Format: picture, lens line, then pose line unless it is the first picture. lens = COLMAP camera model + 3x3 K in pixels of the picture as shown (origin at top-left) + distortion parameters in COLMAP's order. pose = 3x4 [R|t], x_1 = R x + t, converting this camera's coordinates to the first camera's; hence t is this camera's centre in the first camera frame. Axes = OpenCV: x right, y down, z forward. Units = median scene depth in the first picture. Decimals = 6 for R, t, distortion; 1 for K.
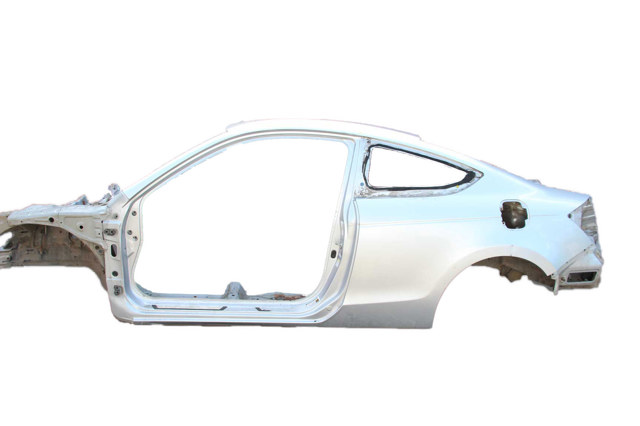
lens RADIAL K [[527.4, 0, 320.0], [0, 527.4, 213.0], [0, 0, 1]] dist [-0.194246, 0.159370]
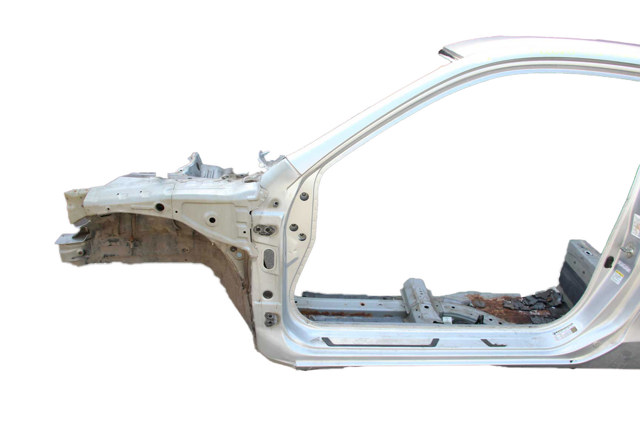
lens RADIAL K [[527.4, 0, 320.0], [0, 527.4, 213.0], [0, 0, 1]] dist [-0.194246, 0.159370]
pose [[0.998966, 0.026206, -0.037162, -0.297324], [-0.019106, 0.983494, 0.179928, -0.081538], [0.041264, -0.179032, 0.982977, 0.386888]]
